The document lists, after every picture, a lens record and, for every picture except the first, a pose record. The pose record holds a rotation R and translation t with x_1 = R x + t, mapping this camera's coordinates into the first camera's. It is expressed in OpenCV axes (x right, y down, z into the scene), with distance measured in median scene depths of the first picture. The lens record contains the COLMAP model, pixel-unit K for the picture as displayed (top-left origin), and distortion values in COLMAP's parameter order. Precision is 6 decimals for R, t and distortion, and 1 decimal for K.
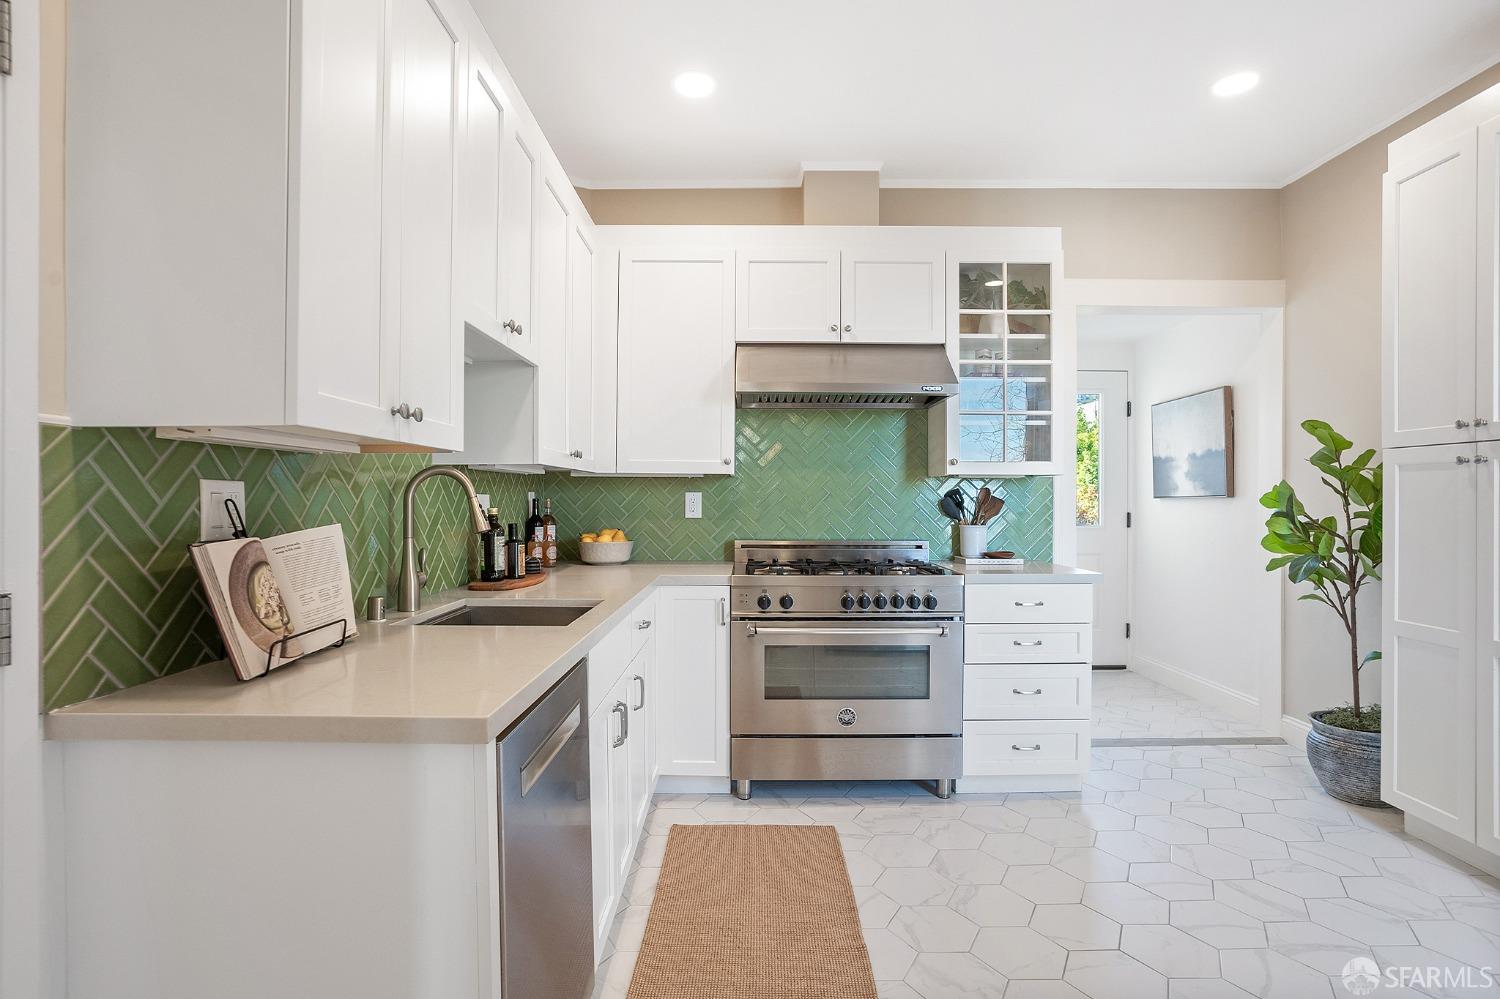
lens RADIAL K [[744.4, 0, 750.0], [0, 744.4, 499.5], [0, 0, 1]] dist [-0.053505, 0.033577]
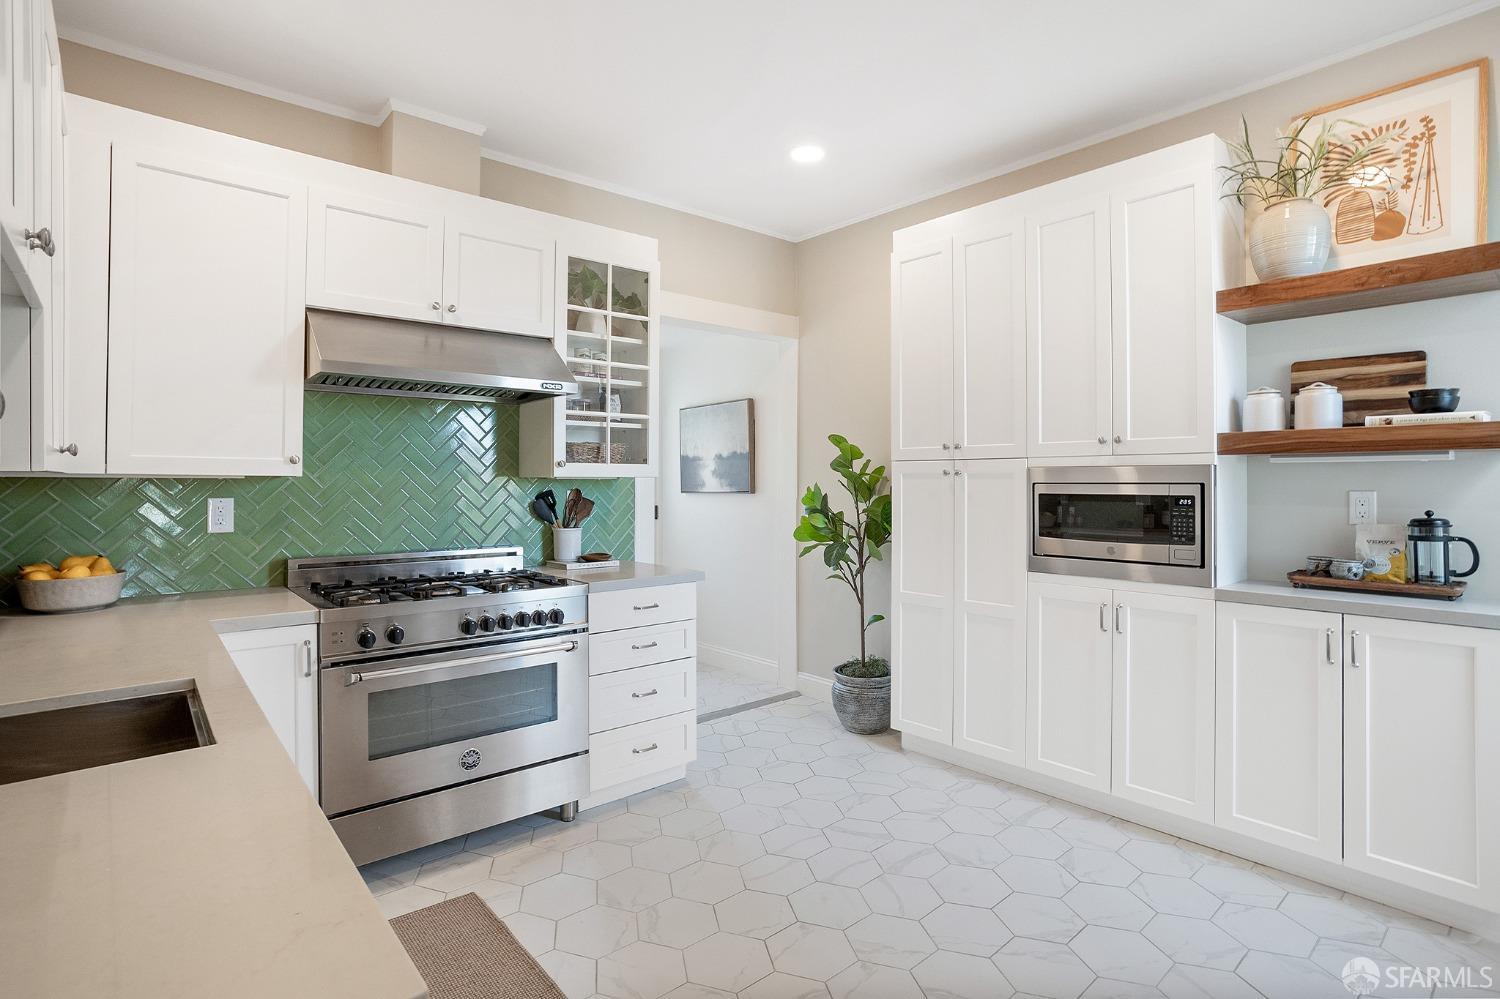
lens RADIAL K [[745.9, 0, 750.9], [0, 745.9, 480.3], [0, 0, 1]] dist [-0.032574, 0.000494]
pose [[0.762123, 0.000031, 0.647433, -0.159415], [0.003494, 0.999985, -0.004162, -0.024865], [-0.647423, 0.005434, 0.762111, 0.115335]]
